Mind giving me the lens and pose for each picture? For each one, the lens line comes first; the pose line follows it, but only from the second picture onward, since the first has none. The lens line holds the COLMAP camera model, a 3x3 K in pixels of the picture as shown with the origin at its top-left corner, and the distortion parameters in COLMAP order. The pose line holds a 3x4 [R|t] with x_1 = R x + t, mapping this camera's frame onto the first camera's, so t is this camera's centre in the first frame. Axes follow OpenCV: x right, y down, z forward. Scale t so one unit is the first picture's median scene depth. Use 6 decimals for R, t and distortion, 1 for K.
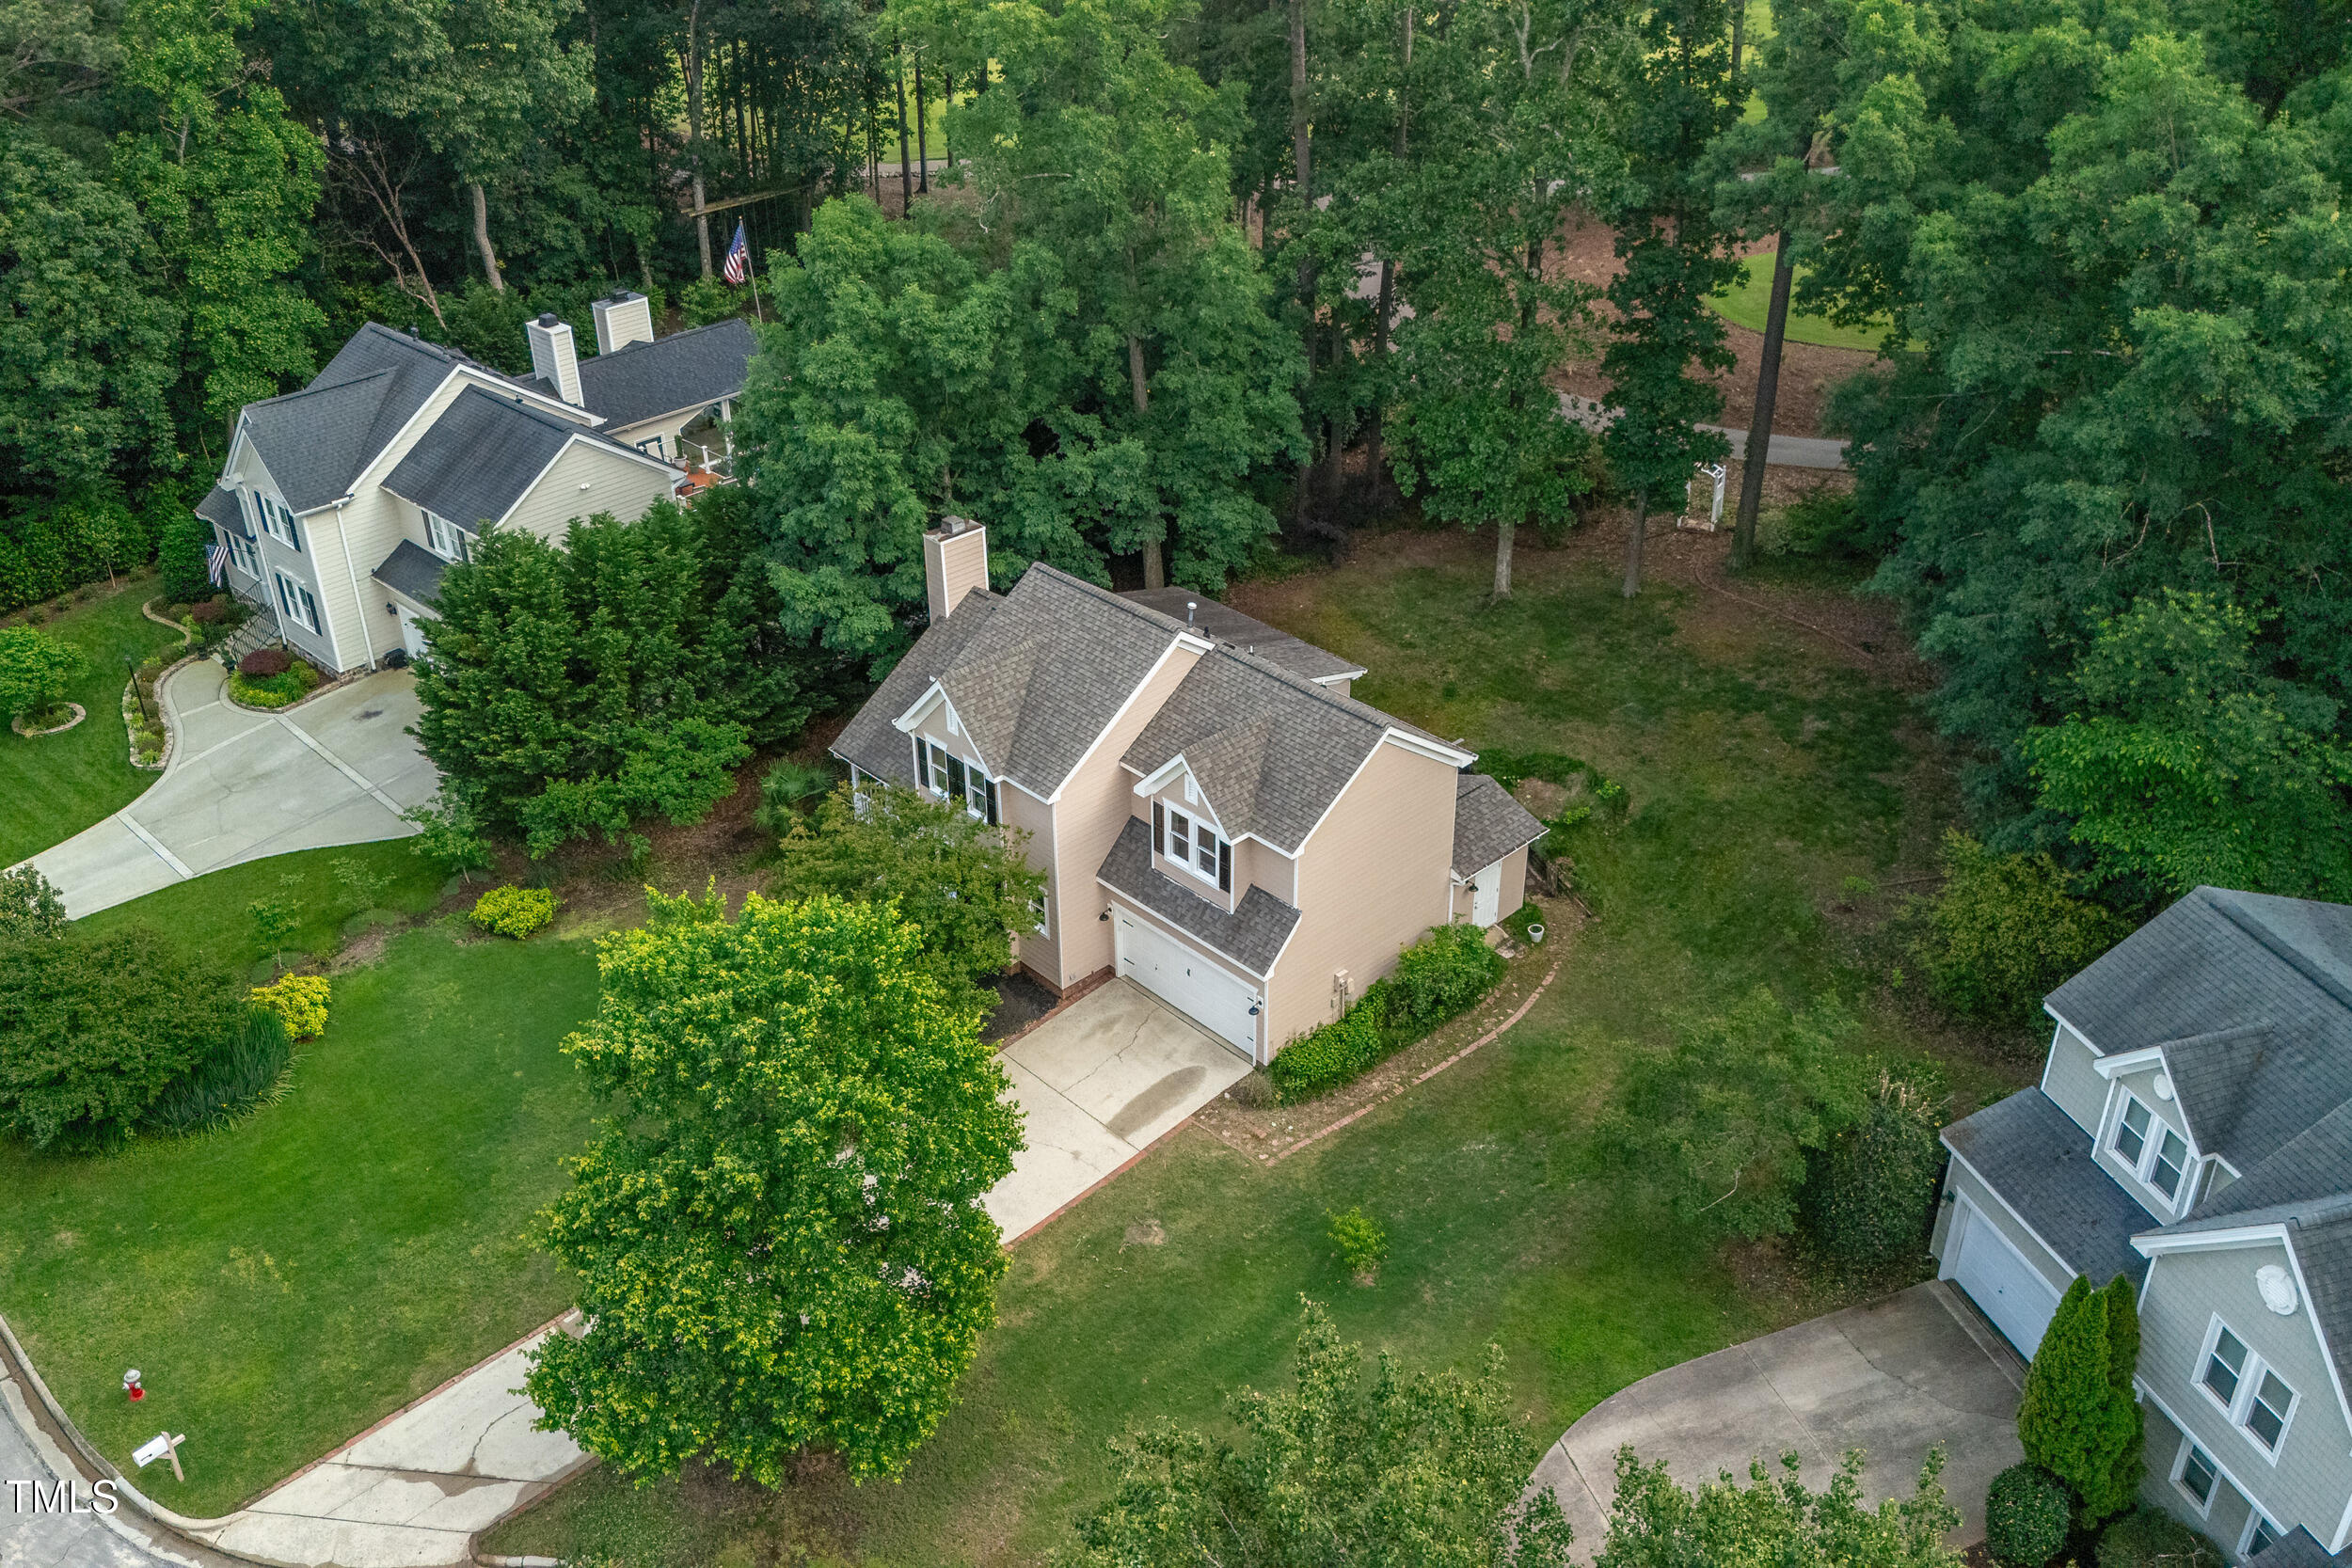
lens RADIAL K [[2064.2, 0, 1176.0], [0, 2064.2, 784.0], [0, 0, 1]] dist [0.069796, -0.006642]
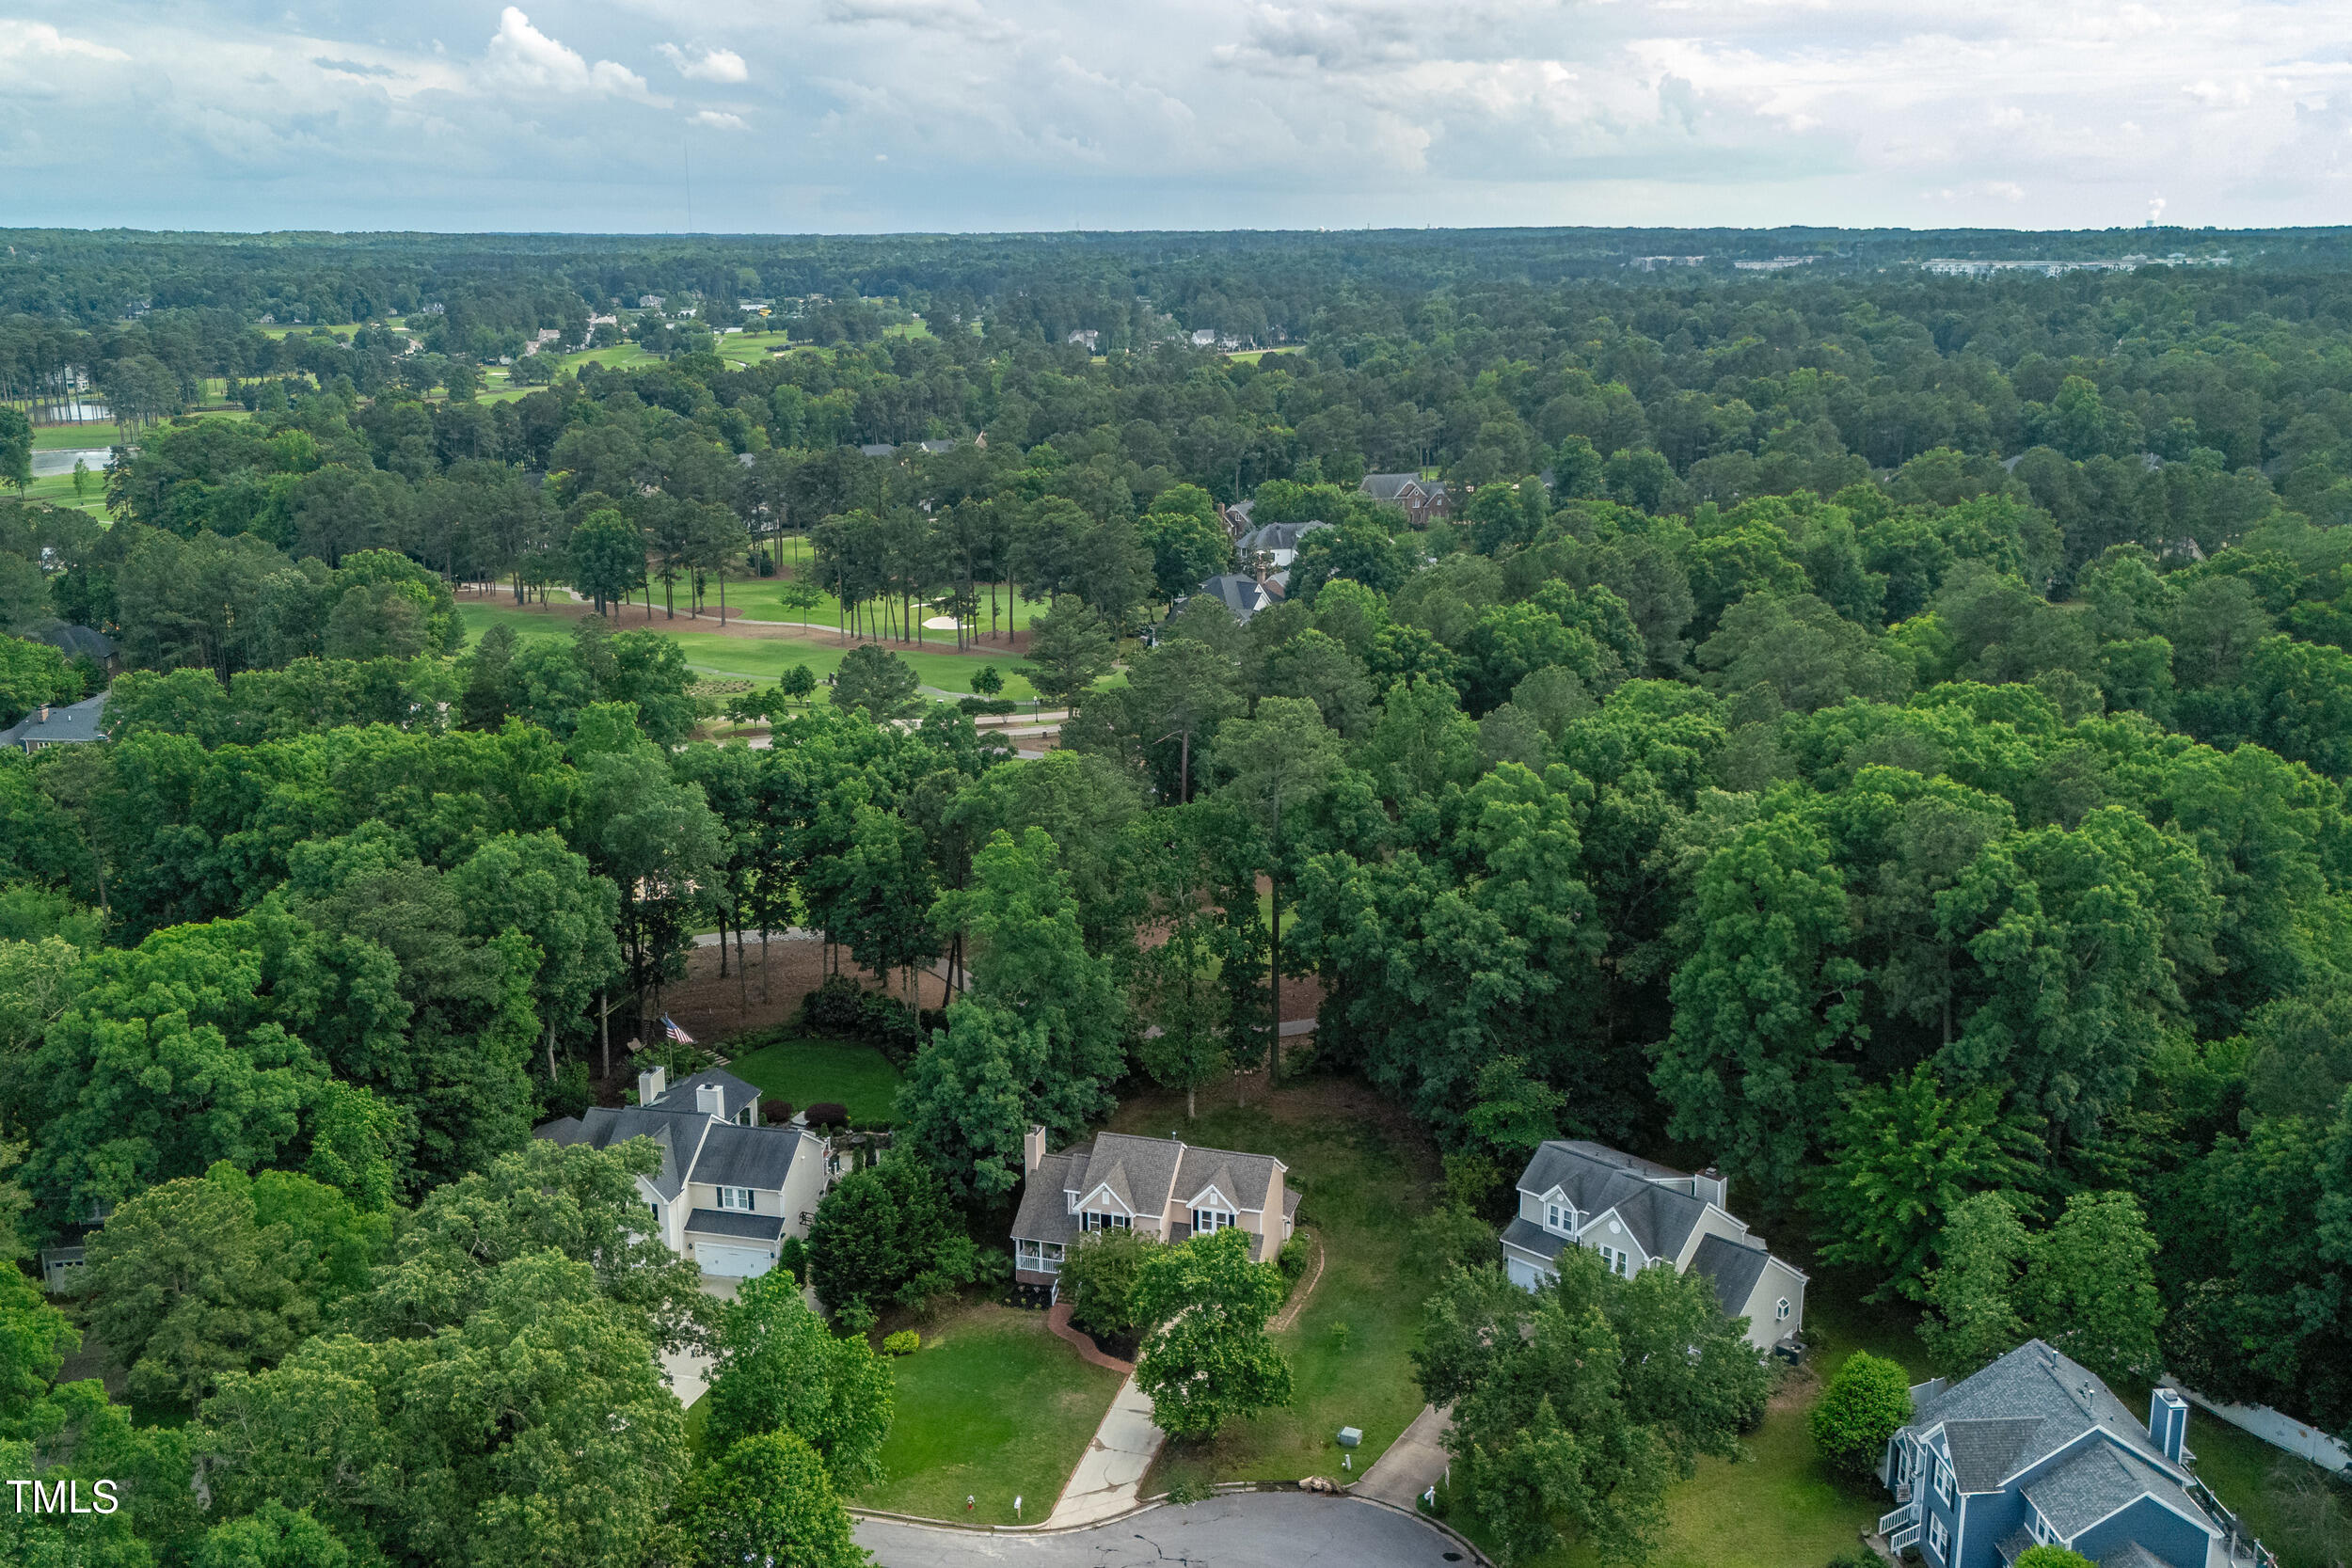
lens RADIAL K [[2064.2, 0, 1176.0], [0, 2064.2, 784.0], [0, 0, 1]] dist [0.069796, -0.006642]
pose [[0.867201, -0.126251, 0.481688, -1.168437], [0.254546, 0.943783, -0.210902, 0.045354], [-0.427982, 0.305506, 0.850586, -1.309385]]
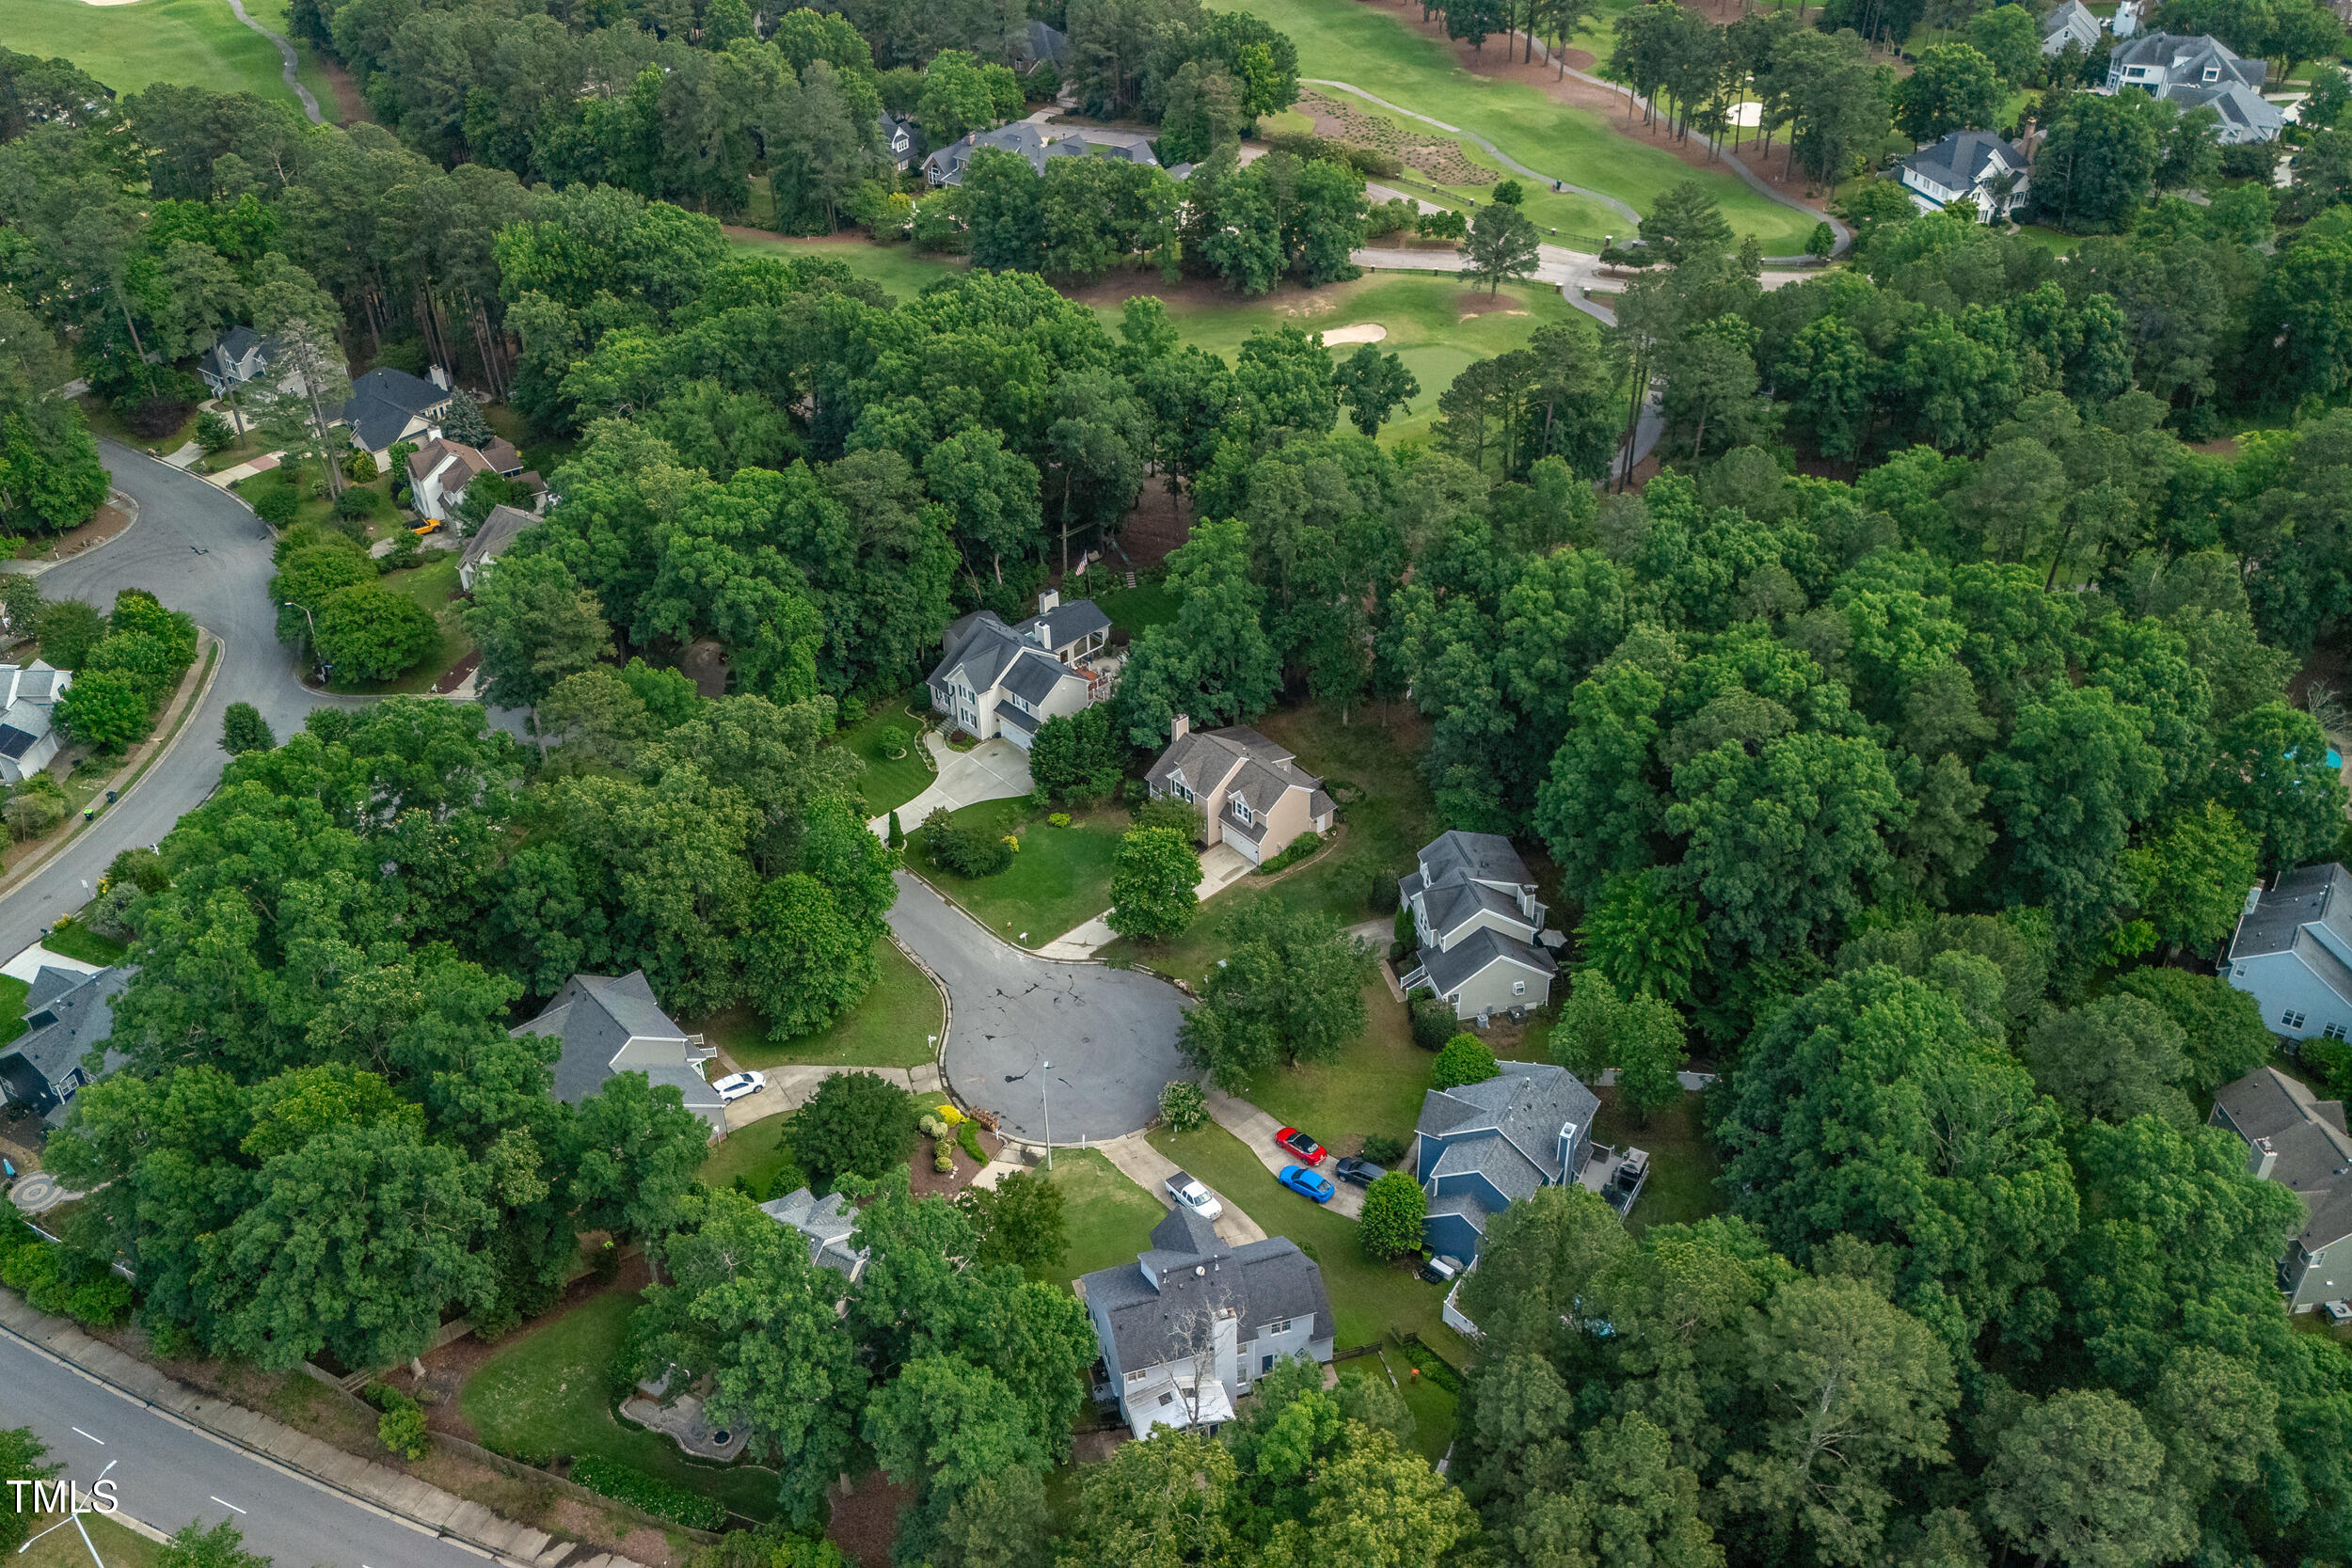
lens RADIAL K [[2001.9, 0, 1176.0], [0, 2001.9, 784.0], [0, 0, 1]] dist [0.176044, -0.001191]
pose [[0.998689, 0.023253, -0.045597, 0.053708], [-0.019761, 0.996943, 0.075595, -0.304494], [0.047215, -0.074594, 0.996096, -2.793809]]
